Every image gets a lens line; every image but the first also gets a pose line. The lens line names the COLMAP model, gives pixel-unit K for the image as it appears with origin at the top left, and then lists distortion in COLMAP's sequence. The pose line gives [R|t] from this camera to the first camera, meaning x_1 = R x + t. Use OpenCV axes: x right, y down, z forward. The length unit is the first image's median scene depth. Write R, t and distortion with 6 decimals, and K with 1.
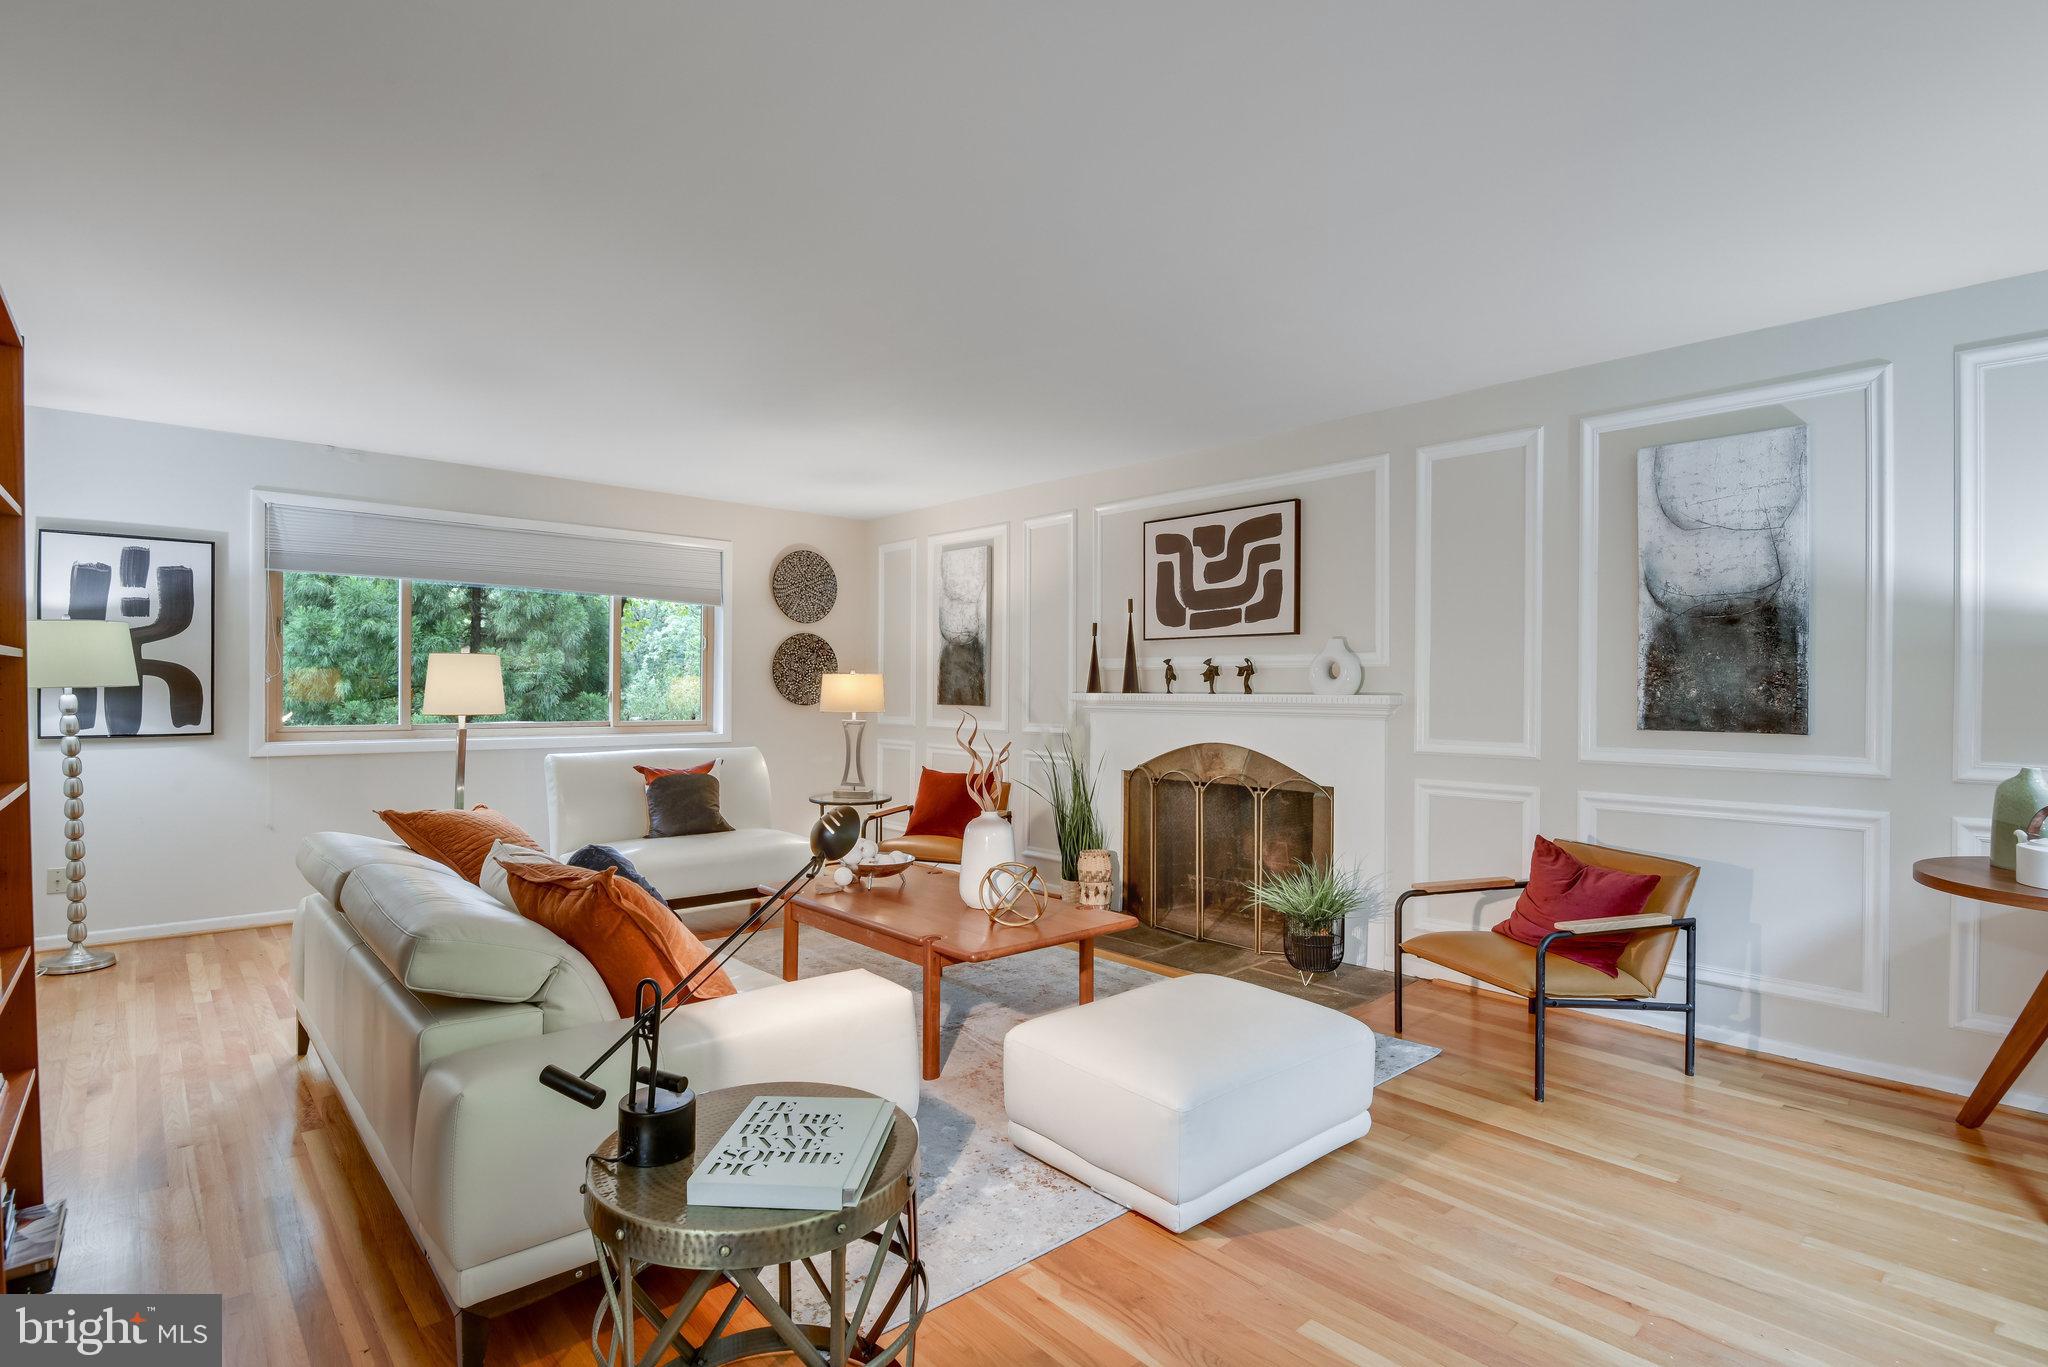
lens RADIAL K [[1015.6, 0, 1024.8], [0, 1015.6, 669.3], [0, 0, 1]] dist [-0.000437, -0.000107]
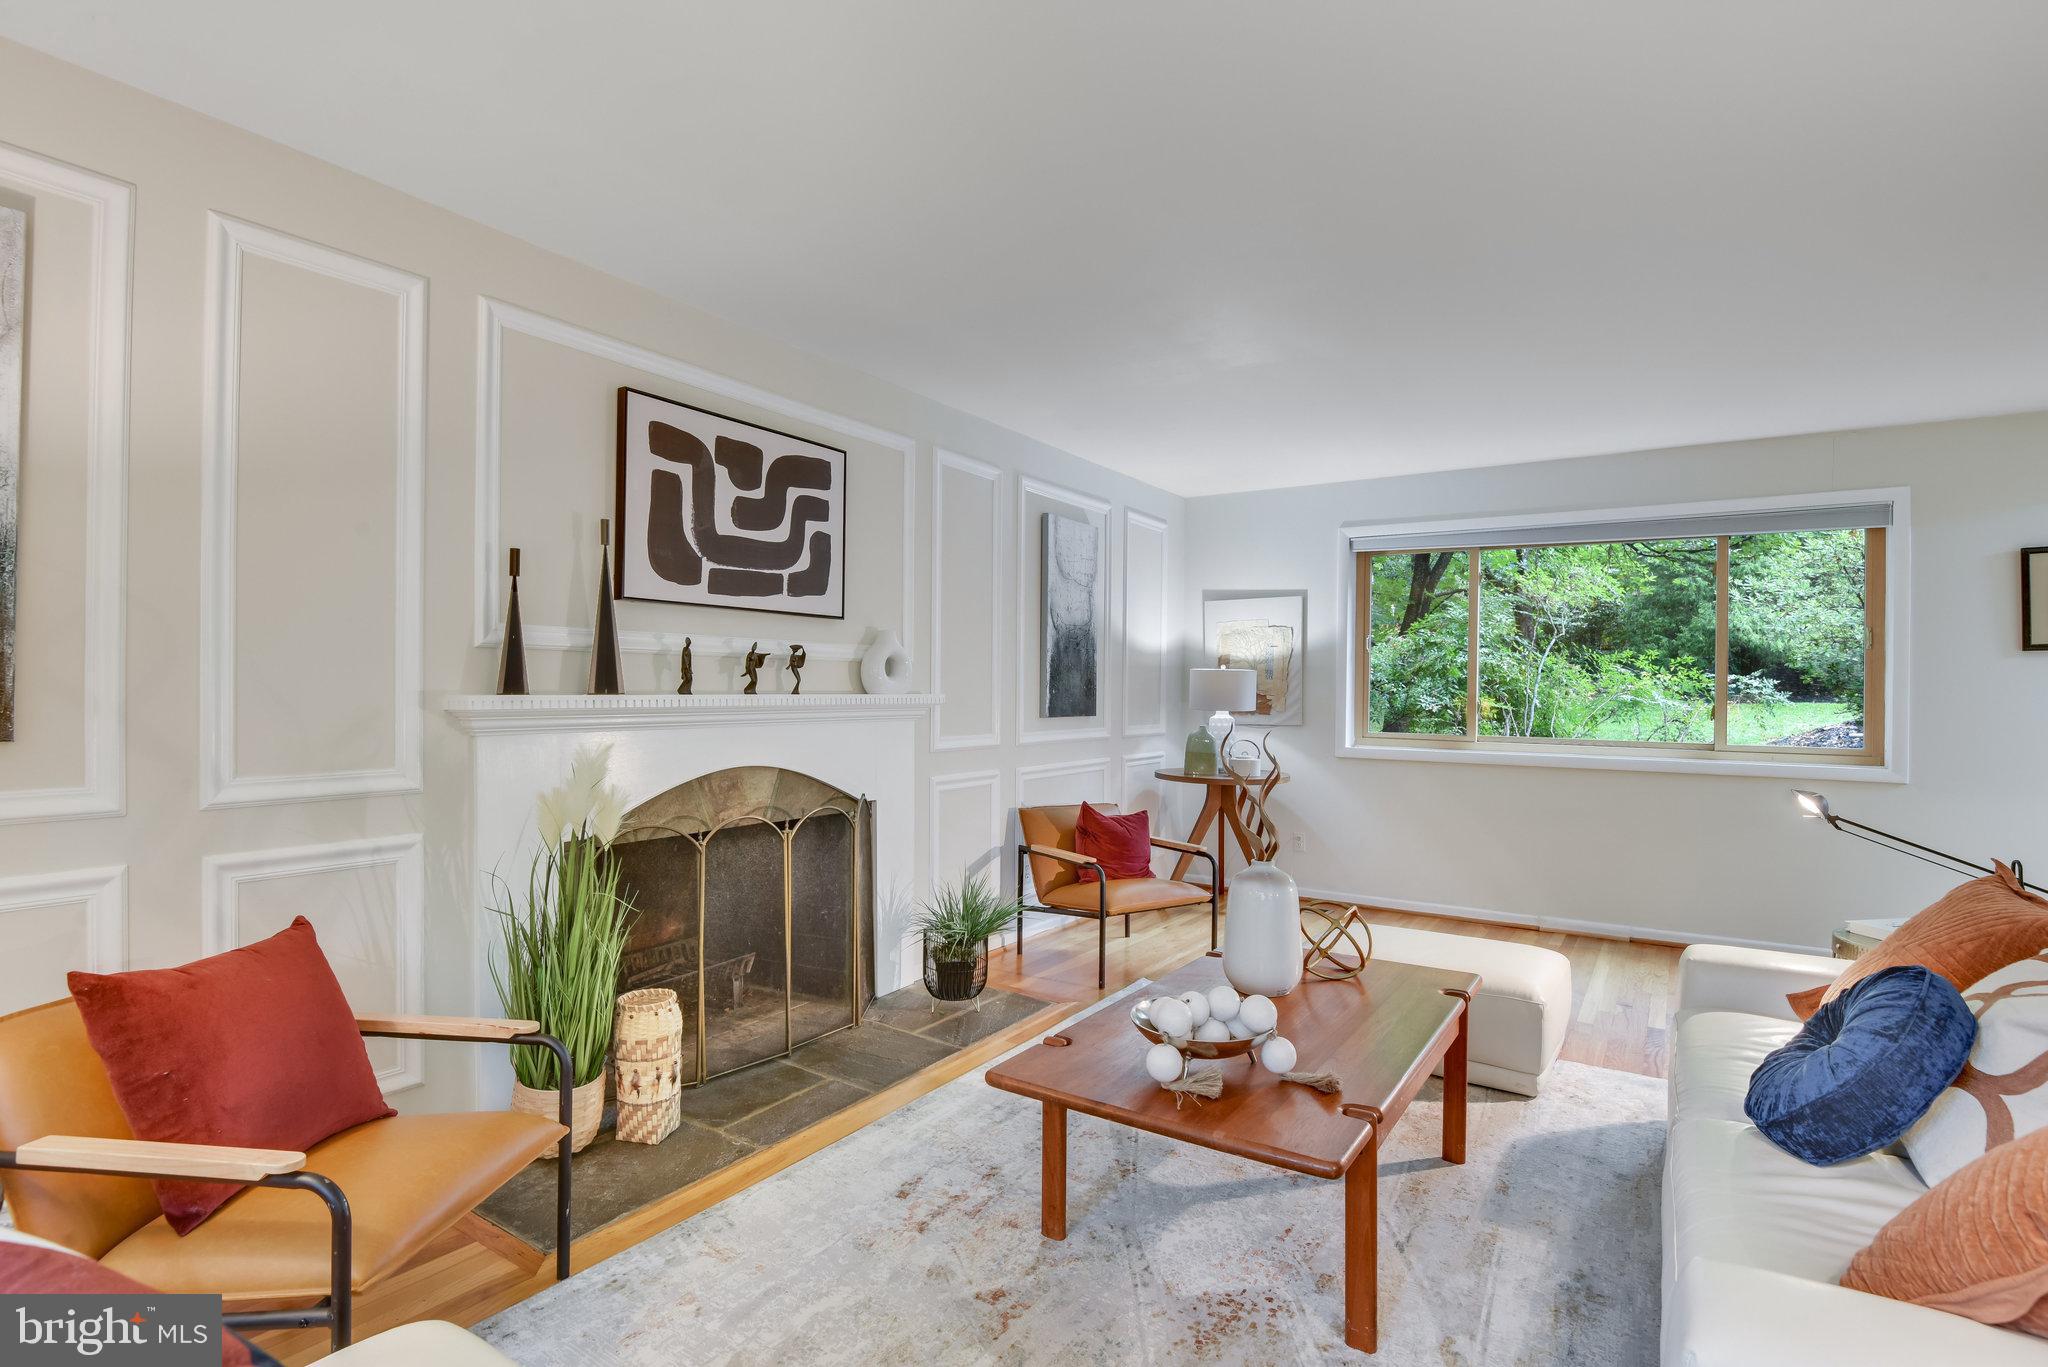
lens RADIAL K [[1004.3, 0, 1020.7], [0, 1004.3, 701.0], [0, 0, 1]] dist [0.000944, -0.000036]
pose [[-0.247933, -0.000659, 0.968777, -0.511567], [-0.008271, 0.999965, -0.001436, 0.028564], [-0.968742, -0.008369, -0.247929, 1.006333]]
